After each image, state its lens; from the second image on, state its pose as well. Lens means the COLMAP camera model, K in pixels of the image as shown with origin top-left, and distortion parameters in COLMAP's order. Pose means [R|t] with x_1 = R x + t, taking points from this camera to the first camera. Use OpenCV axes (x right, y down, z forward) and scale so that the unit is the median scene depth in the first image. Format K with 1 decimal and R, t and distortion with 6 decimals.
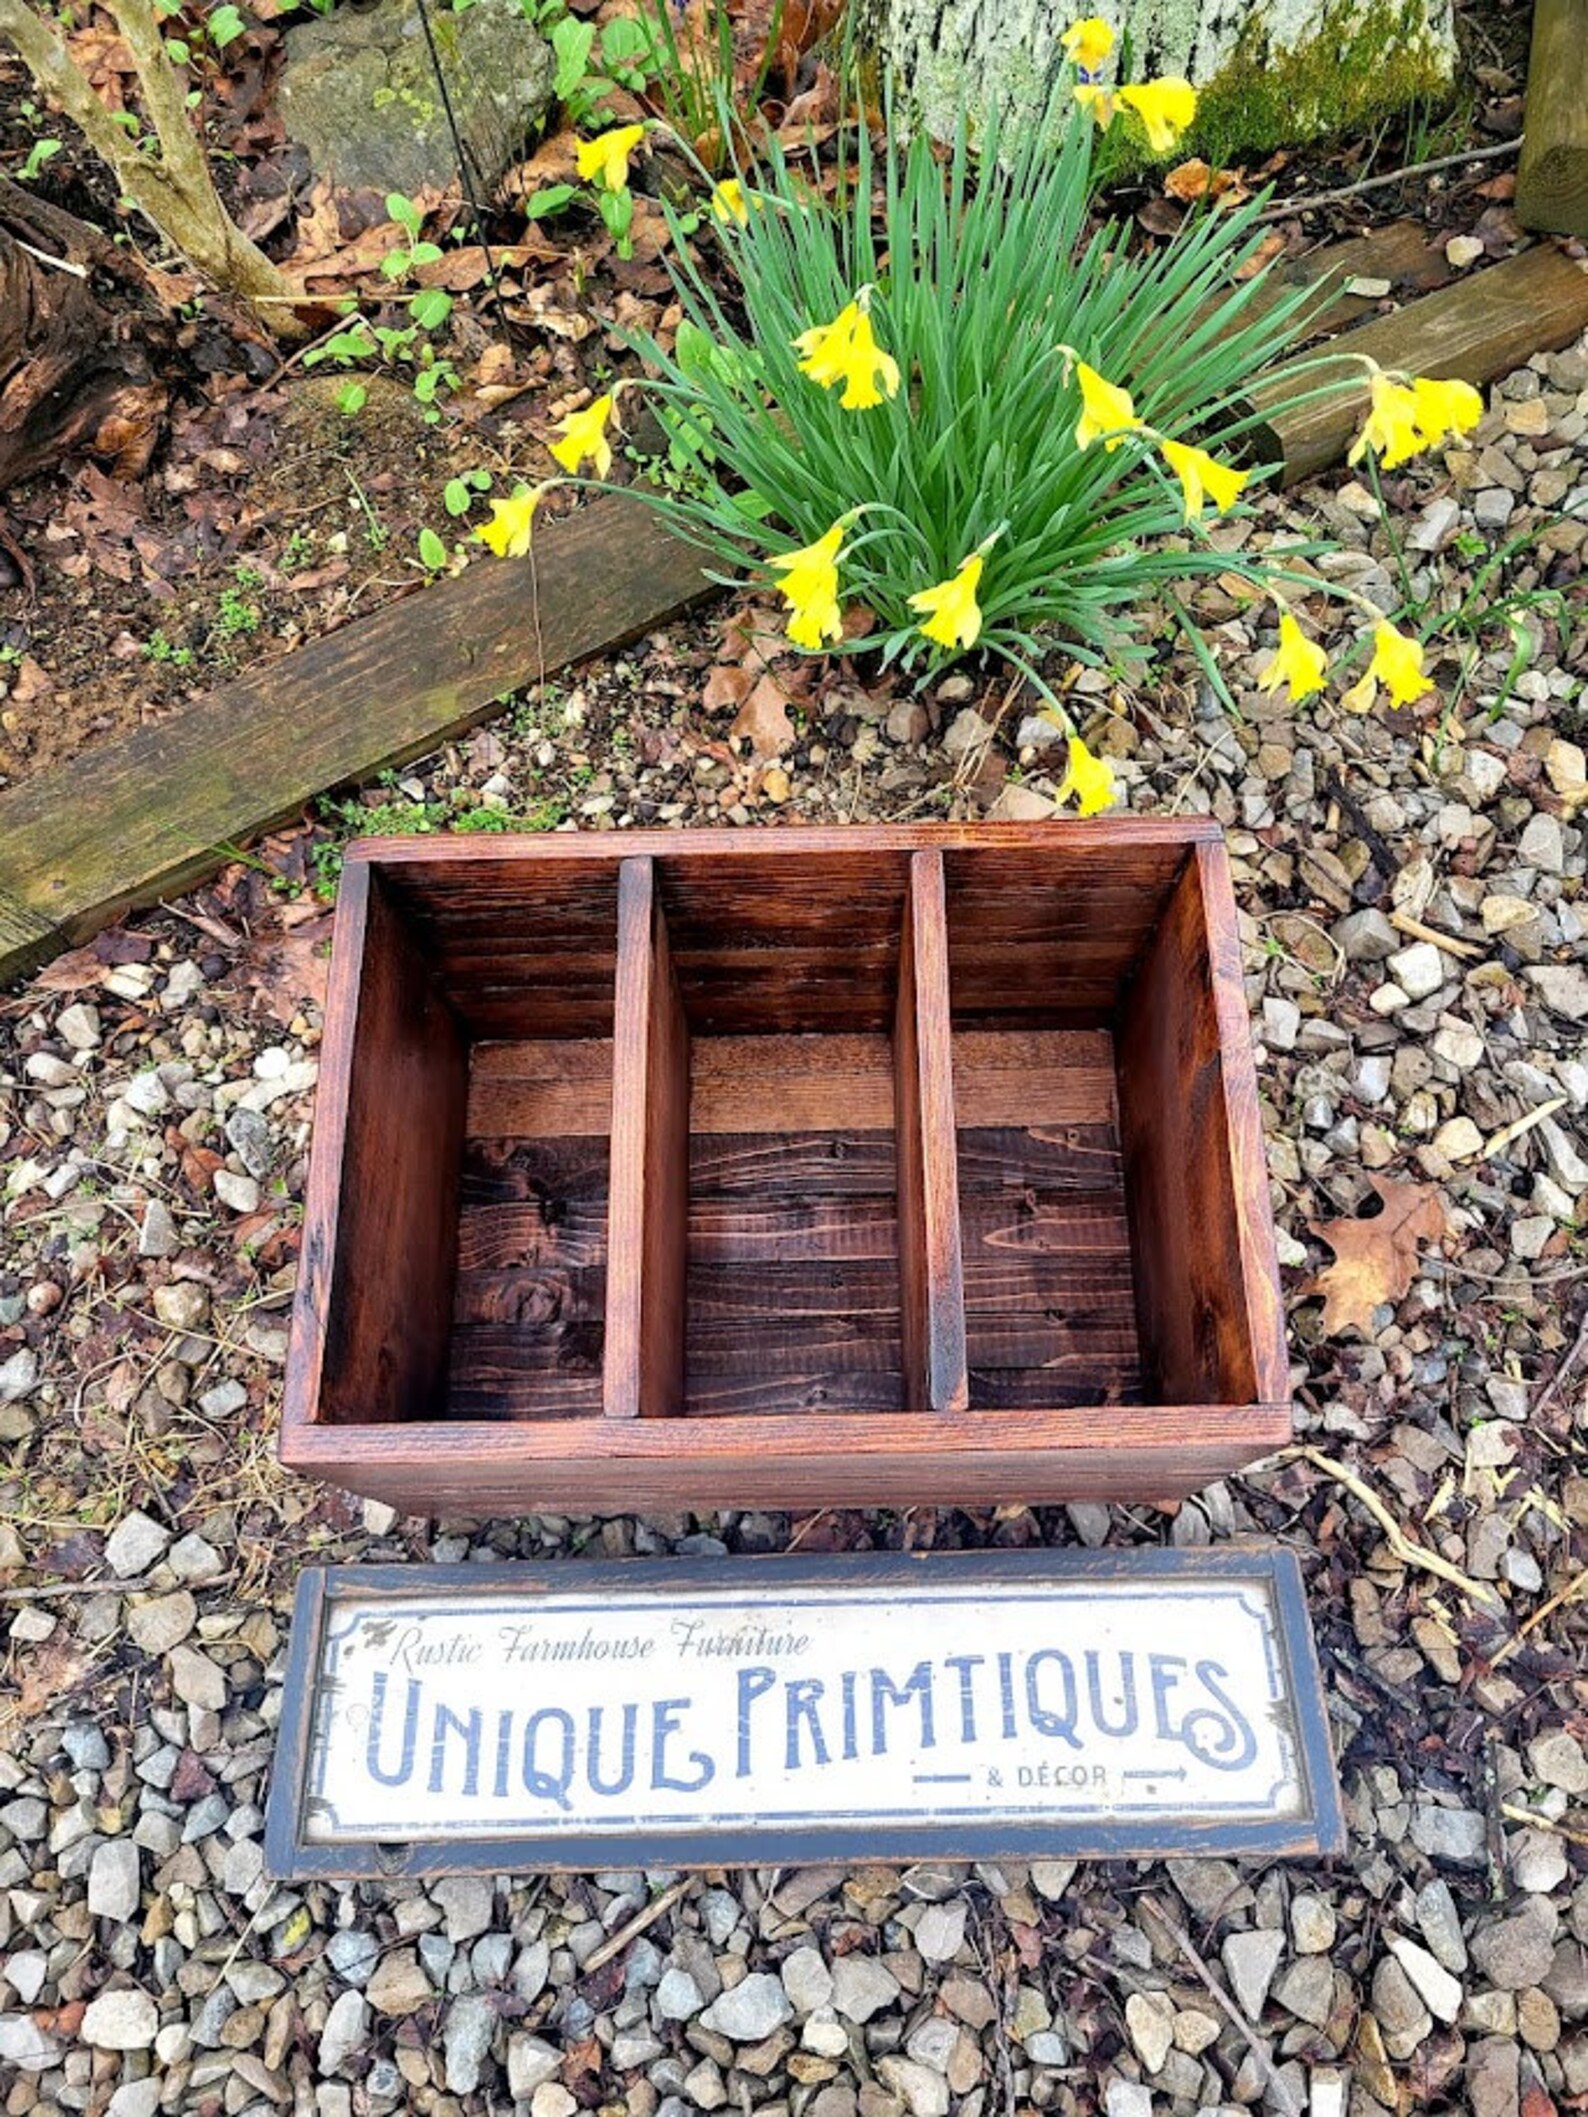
lens RADIAL K [[1556.8, 0, 816.4], [0, 1556.8, 1056.3], [0, 0, 1]] dist [0.054842, -0.047044]
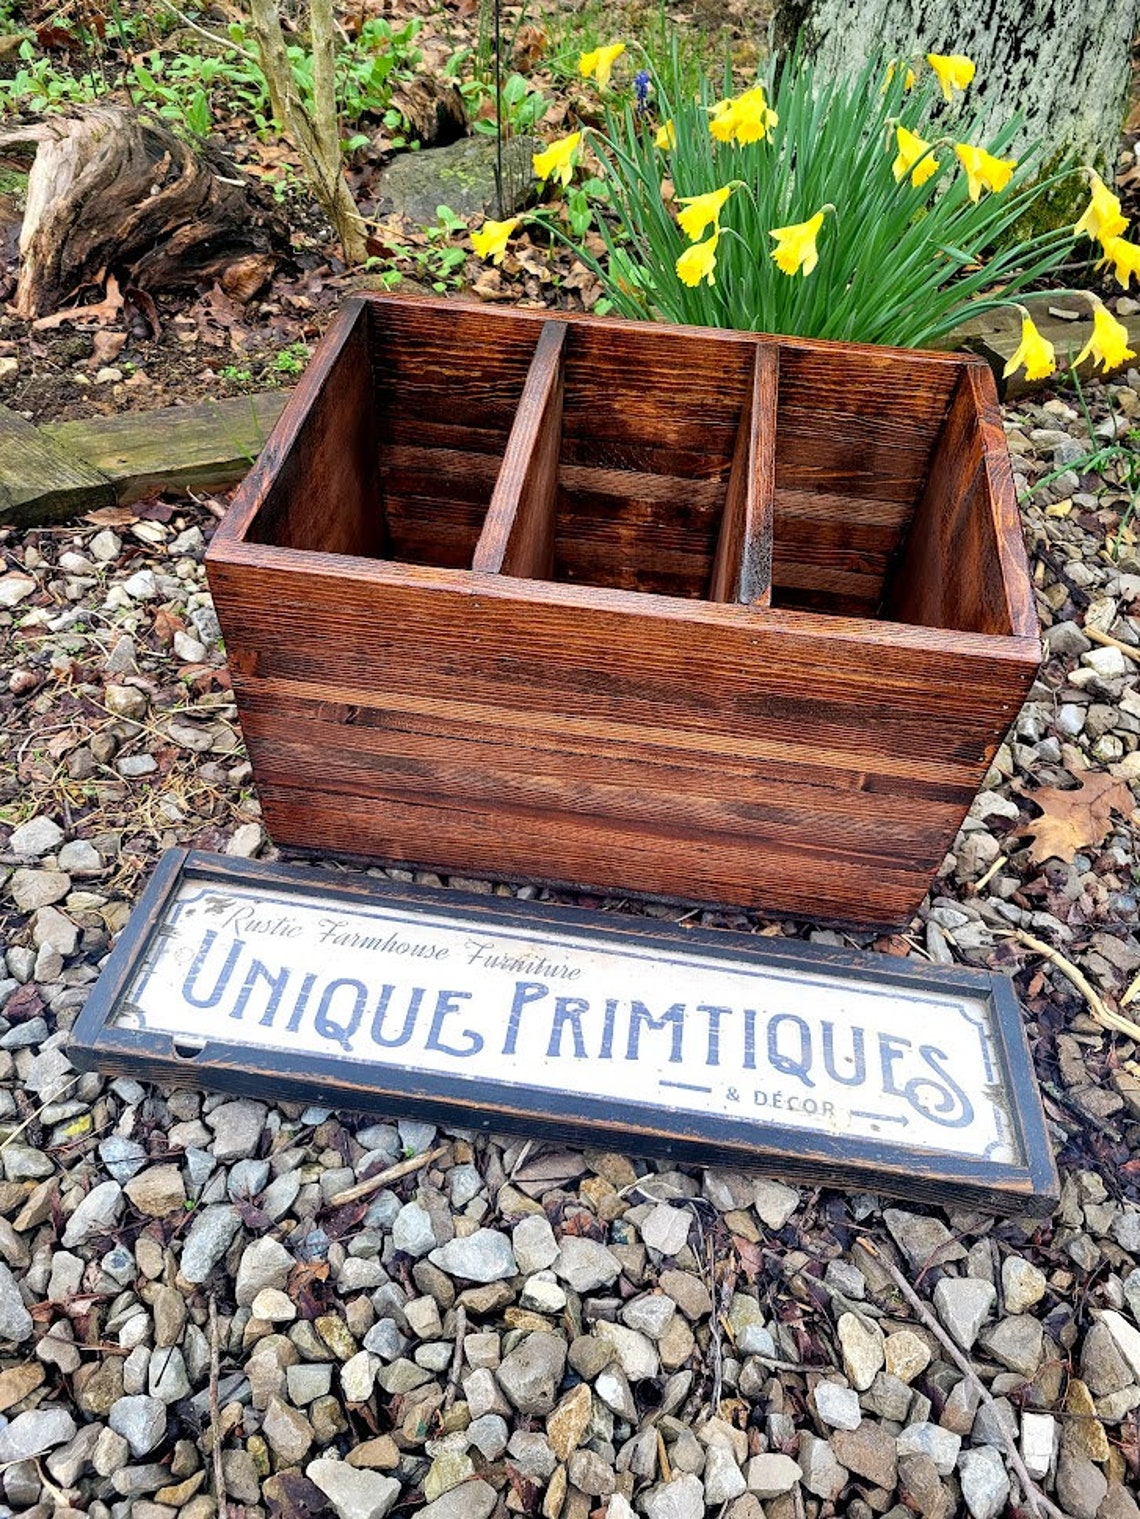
lens RADIAL K [[1123.5, 0, 573.2], [0, 1123.5, 777.3], [0, 0, 1]] dist [0.050893, -0.039235]
pose [[0.987229, 0.151305, -0.049853, 0.008333], [-0.159243, 0.928416, -0.335687, 0.492703], [-0.004506, 0.339339, 0.940654, 0.168582]]
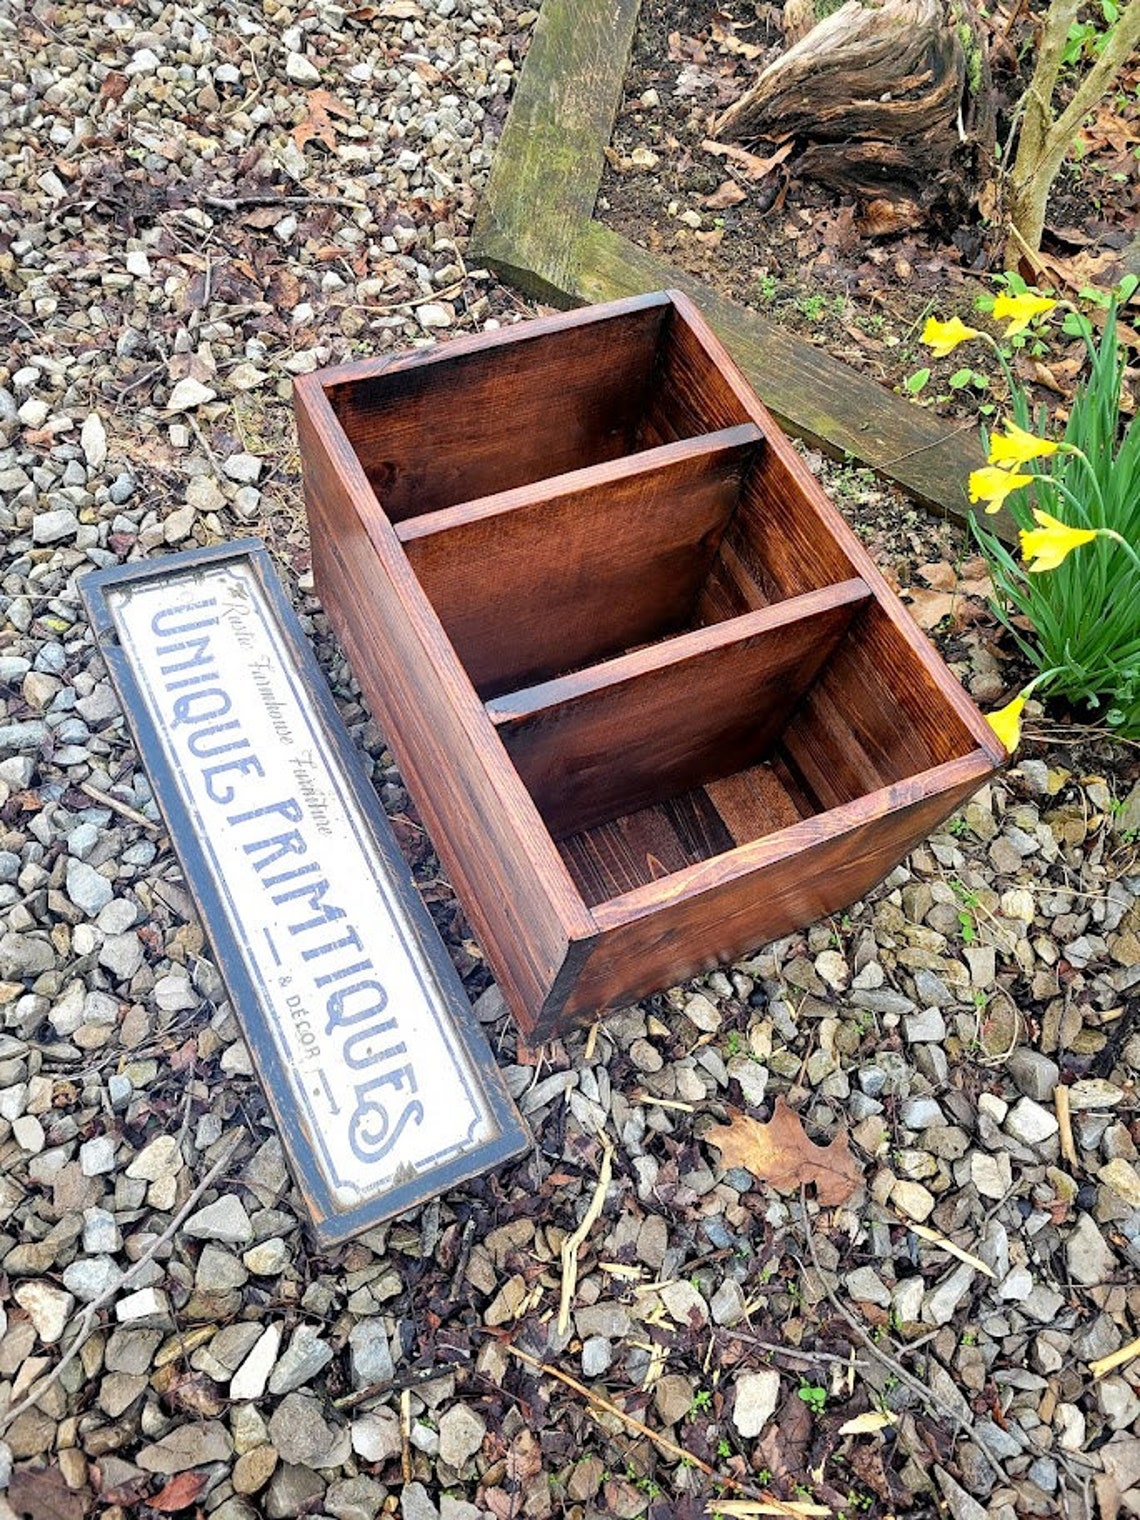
lens RADIAL K [[1124.2, 0, 573.2], [0, 1124.2, 777.8], [0, 0, 1]] dist [0.050893, -0.039235]
pose [[0.417605, 0.837237, -0.353043, 0.380191], [-0.886778, 0.460238, 0.042504, 0.107874], [0.198070, 0.295321, 0.934641, 0.081802]]
